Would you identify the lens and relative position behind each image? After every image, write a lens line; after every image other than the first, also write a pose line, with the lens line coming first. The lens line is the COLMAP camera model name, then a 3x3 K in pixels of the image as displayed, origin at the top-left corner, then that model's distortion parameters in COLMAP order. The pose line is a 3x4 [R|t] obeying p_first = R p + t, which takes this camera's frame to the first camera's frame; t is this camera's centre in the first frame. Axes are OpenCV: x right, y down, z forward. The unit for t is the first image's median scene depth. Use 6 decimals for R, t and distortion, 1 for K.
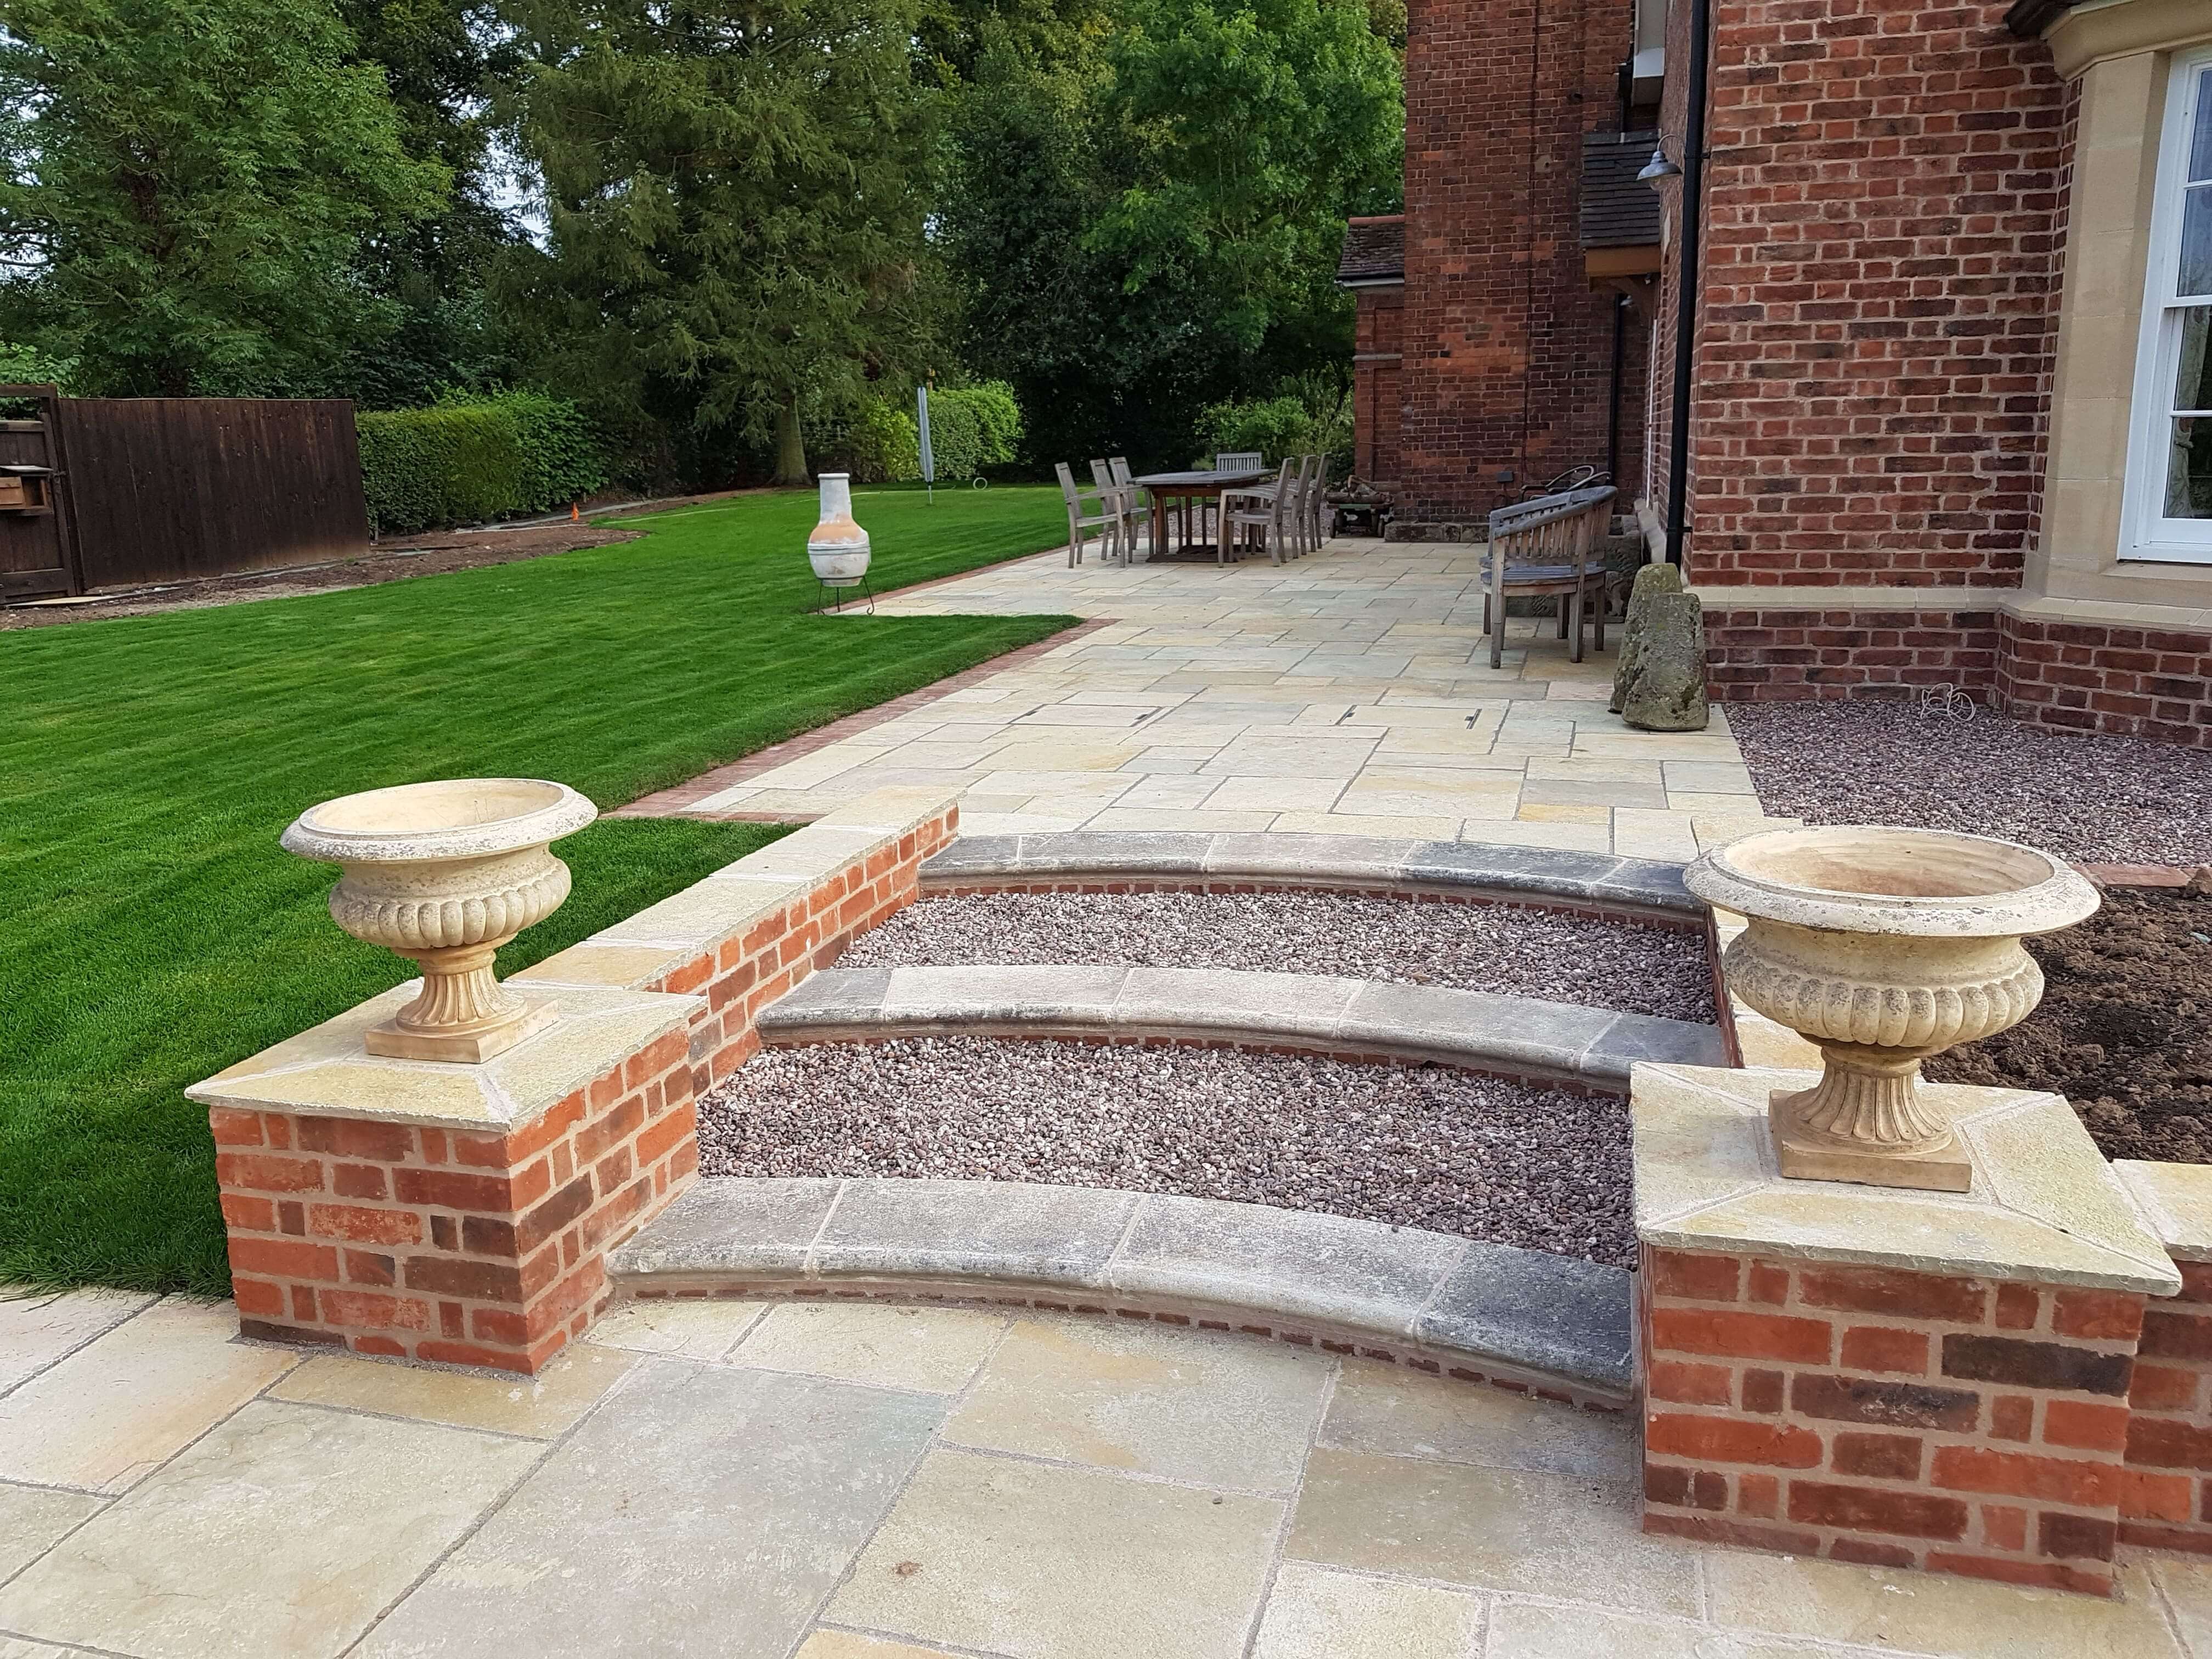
lens RADIAL K [[1752.7, 0, 1106.0], [0, 1752.7, 829.5], [0, 0, 1]] dist [-0.007932, -0.003997]
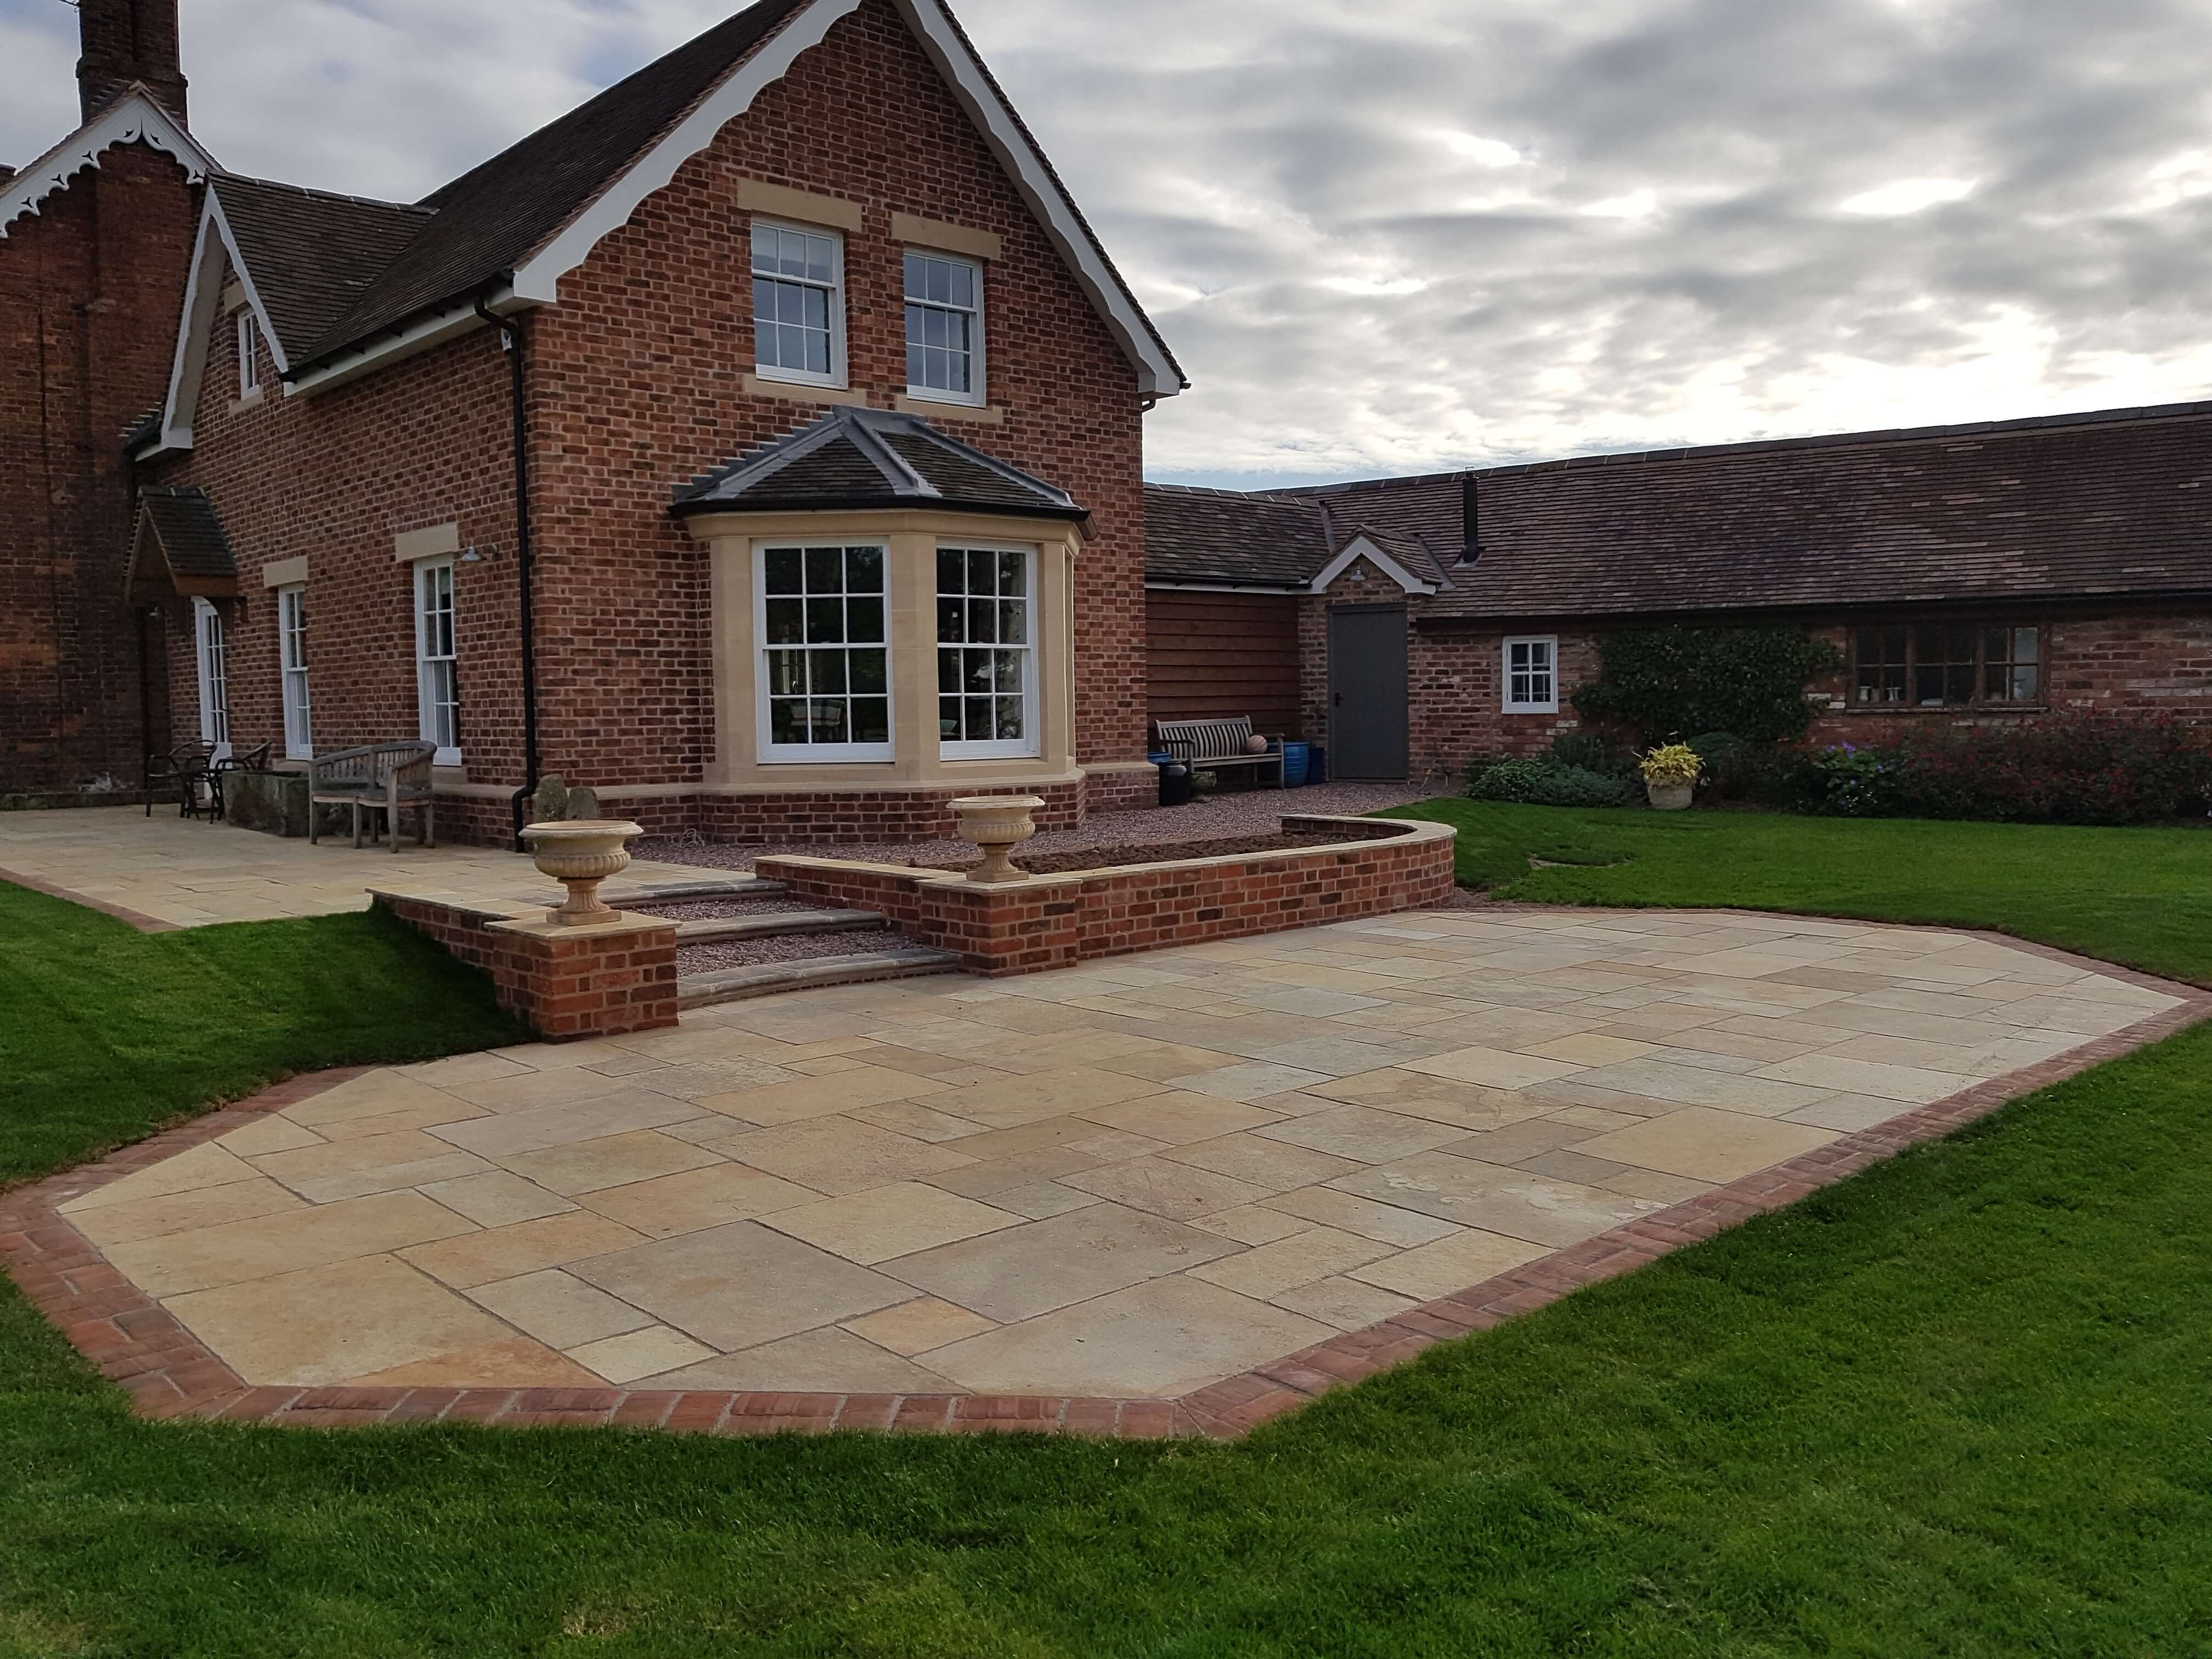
lens RADIAL K [[1752.7, 0, 1106.0], [0, 1752.7, 829.5], [0, 0, 1]] dist [-0.007932, -0.003997]
pose [[0.528244, -0.045024, 0.847898, -0.937130], [0.188546, 0.979882, -0.065433, 0.132638], [-0.827894, 0.194433, 0.526106, -0.421547]]
